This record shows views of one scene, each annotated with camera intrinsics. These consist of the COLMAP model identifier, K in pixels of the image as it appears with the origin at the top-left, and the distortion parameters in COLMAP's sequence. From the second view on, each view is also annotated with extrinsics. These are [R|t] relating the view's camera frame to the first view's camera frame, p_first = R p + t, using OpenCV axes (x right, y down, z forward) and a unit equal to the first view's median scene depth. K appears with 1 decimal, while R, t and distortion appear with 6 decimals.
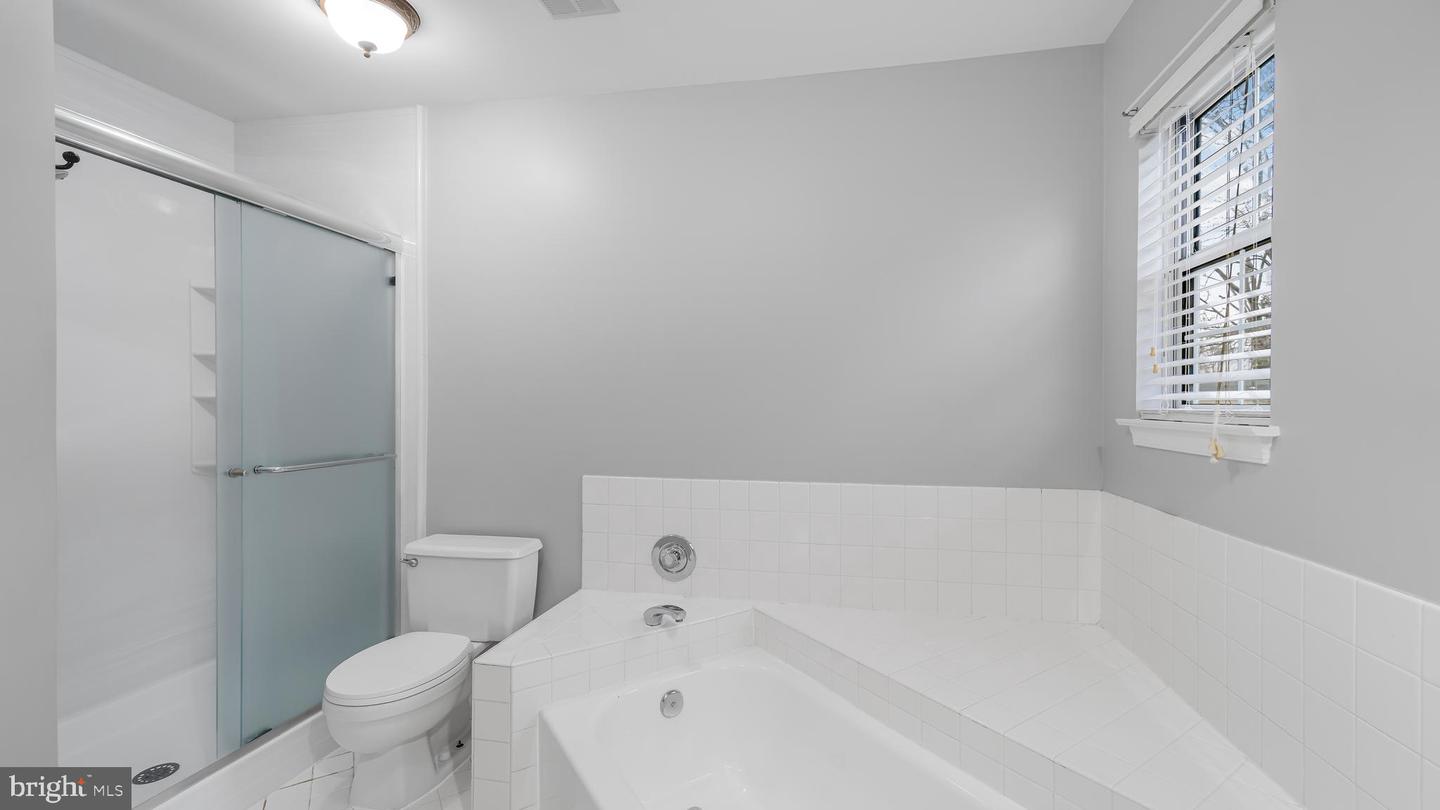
lens RADIAL K [[586.7, 0, 743.4], [0, 586.7, 404.3], [0, 0, 1]] dist [0.012383, -0.002198]
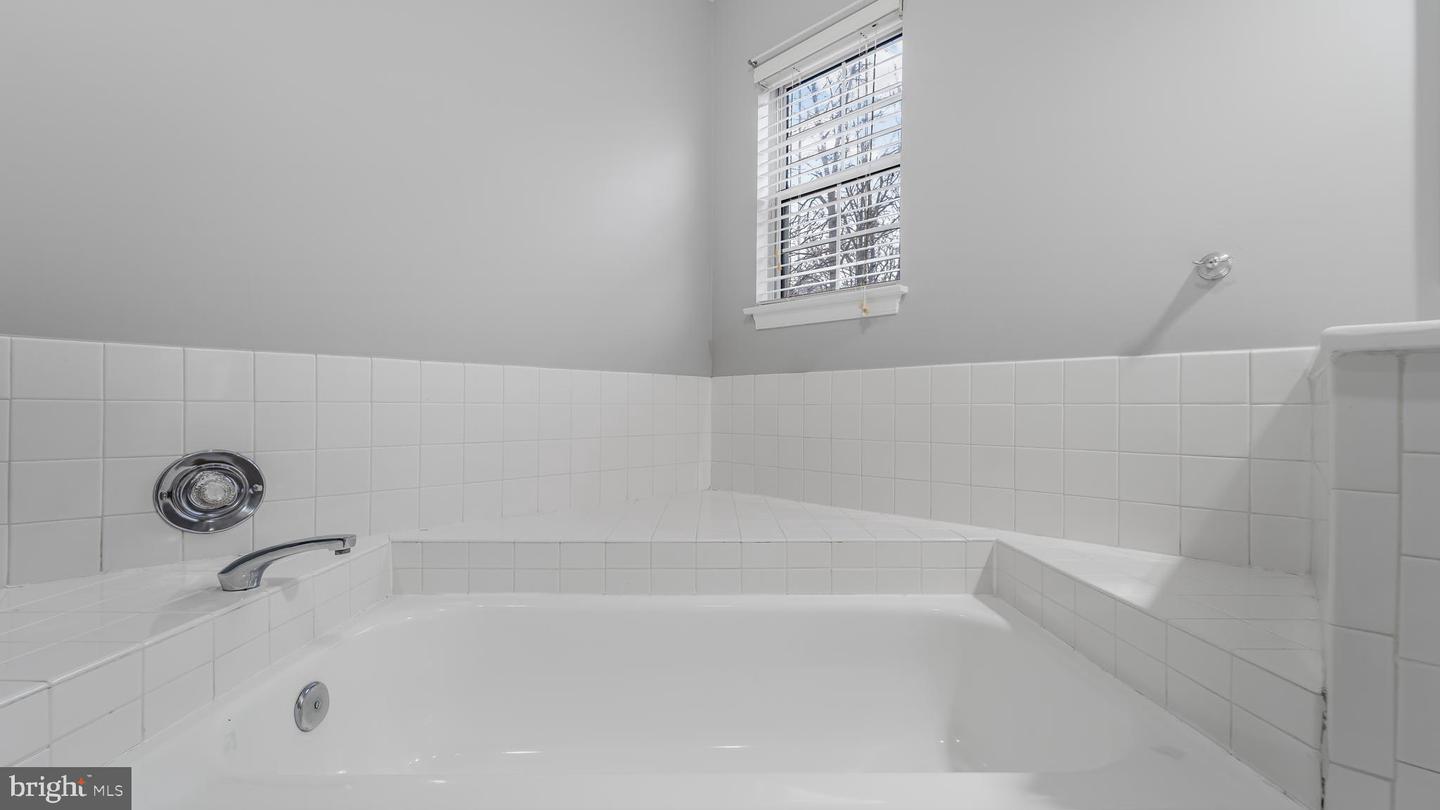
lens RADIAL K [[586.7, 0, 722.7], [0, 586.7, 398.5], [0, 0, 1]] dist [0.012383, -0.002198]
pose [[0.546923, 0.011461, 0.837105, -0.420663], [-0.003613, 0.999929, -0.011330, 0.231279], [-0.837175, 0.003172, 0.546925, 0.376435]]
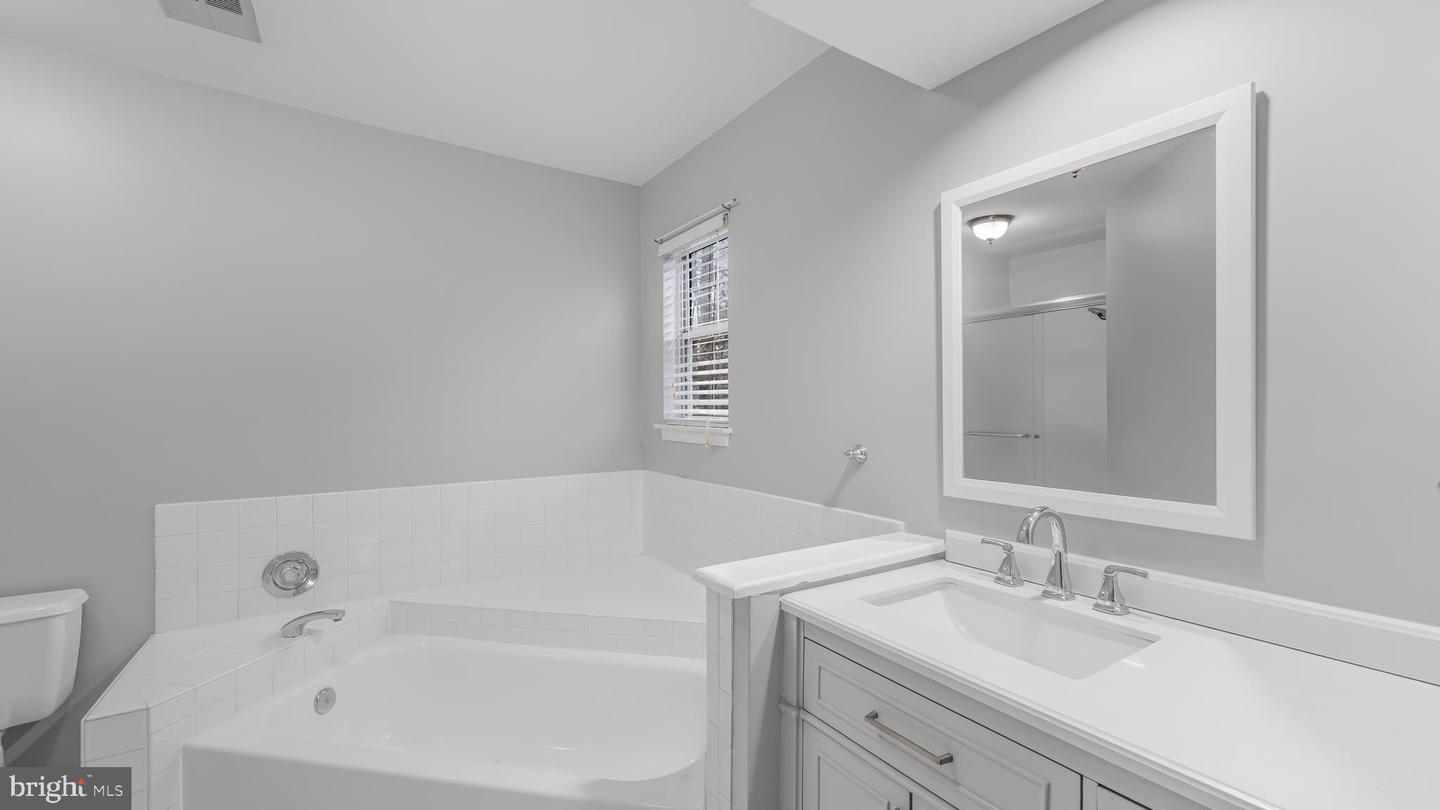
lens RADIAL K [[586.7, 0, 717.3], [0, 586.7, 400.3], [0, 0, 1]] dist [0.012383, -0.002198]
pose [[0.718727, -0.001491, 0.695291, -0.386619], [0.007382, 0.999958, -0.005487, -0.033417], [-0.695253, 0.009076, 0.718707, -0.307335]]
